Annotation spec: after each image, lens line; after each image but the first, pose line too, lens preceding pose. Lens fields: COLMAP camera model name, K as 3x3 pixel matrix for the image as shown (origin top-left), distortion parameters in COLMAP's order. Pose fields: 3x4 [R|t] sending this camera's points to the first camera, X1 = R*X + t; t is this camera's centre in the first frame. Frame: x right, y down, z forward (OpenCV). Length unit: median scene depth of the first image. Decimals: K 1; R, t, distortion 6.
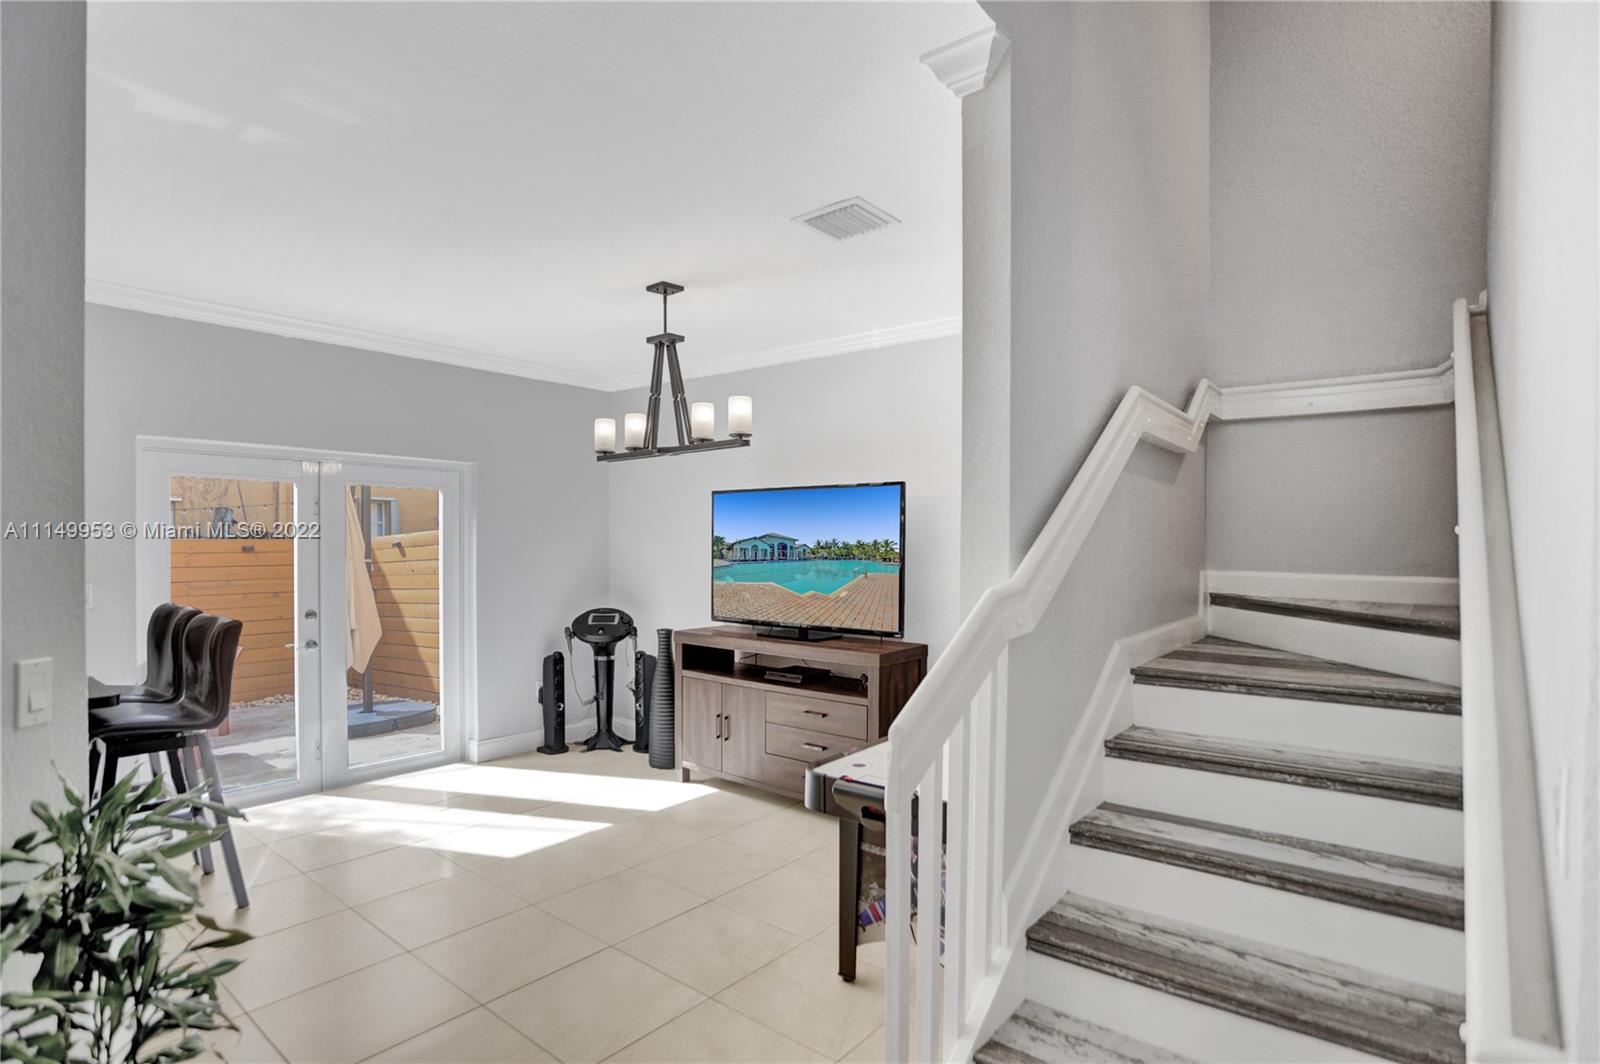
lens RADIAL K [[809.4, 0, 801.6], [0, 809.4, 535.6], [0, 0, 1]] dist [-0.050143, 0.005177]
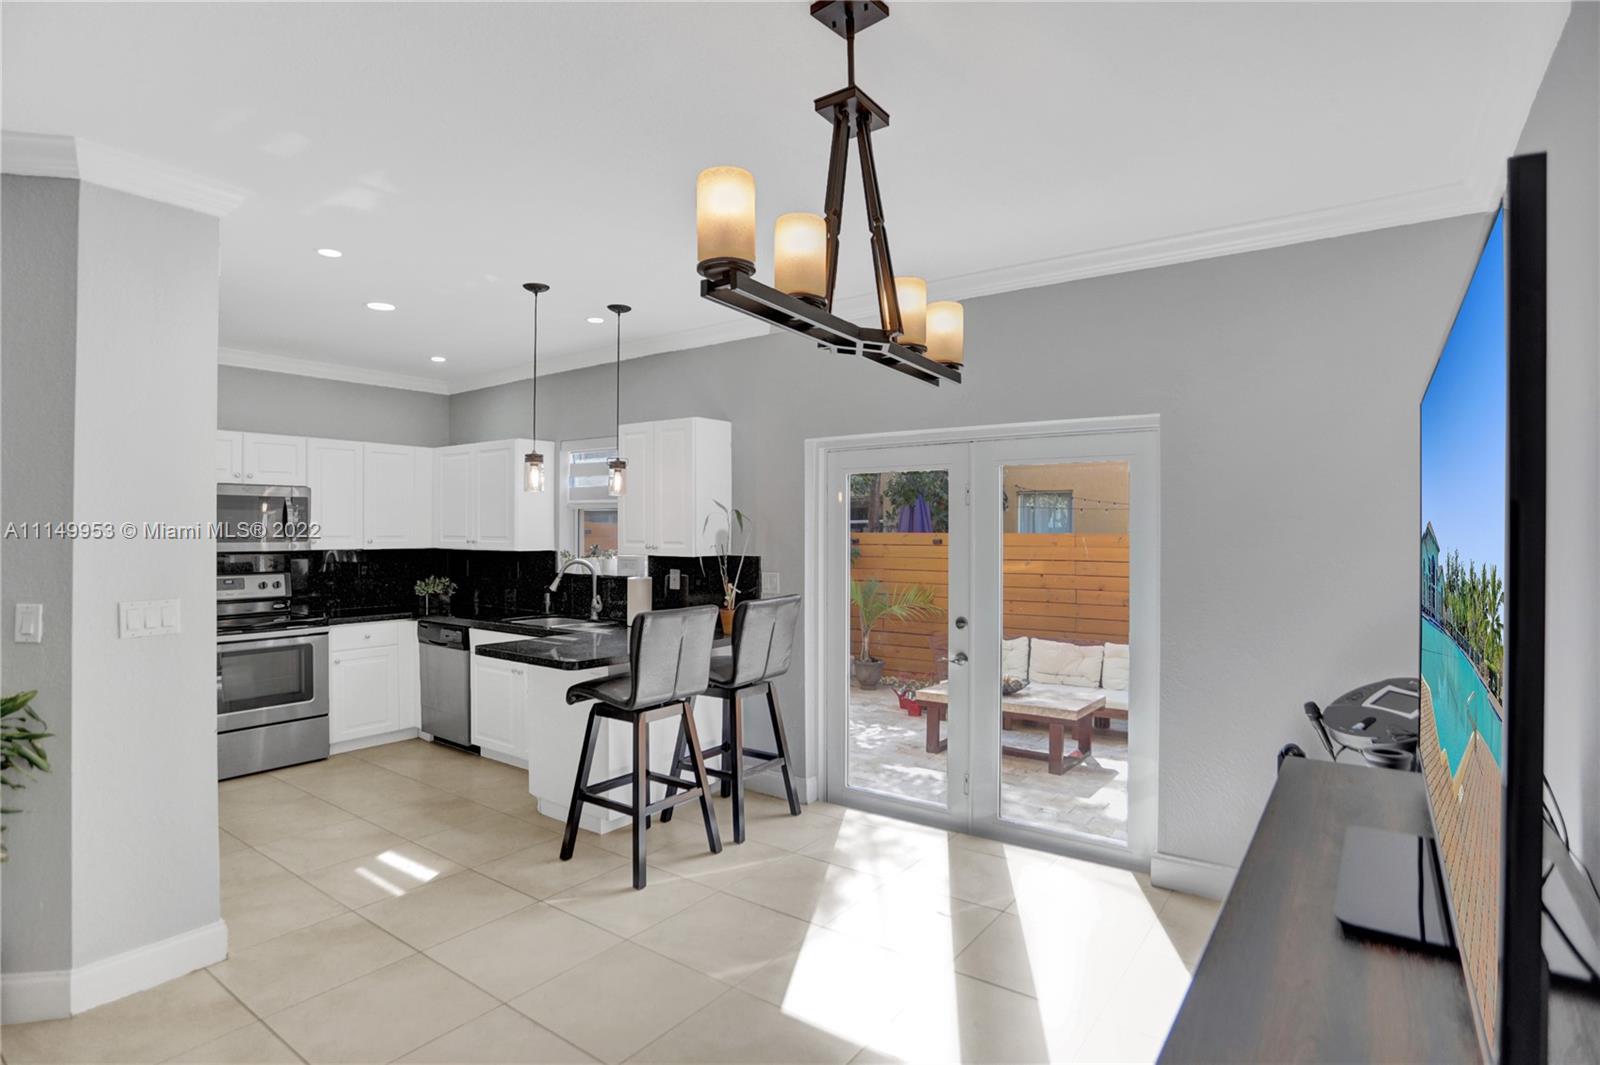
lens RADIAL K [[809.4, 0, 777.9], [0, 809.4, 531.9], [0, 0, 1]] dist [-0.050143, 0.005177]
pose [[0.071047, -0.005057, -0.997460, 0.257721], [-0.001893, 0.999985, -0.005205, 0.006569], [0.997471, 0.002258, 0.071036, 0.802228]]
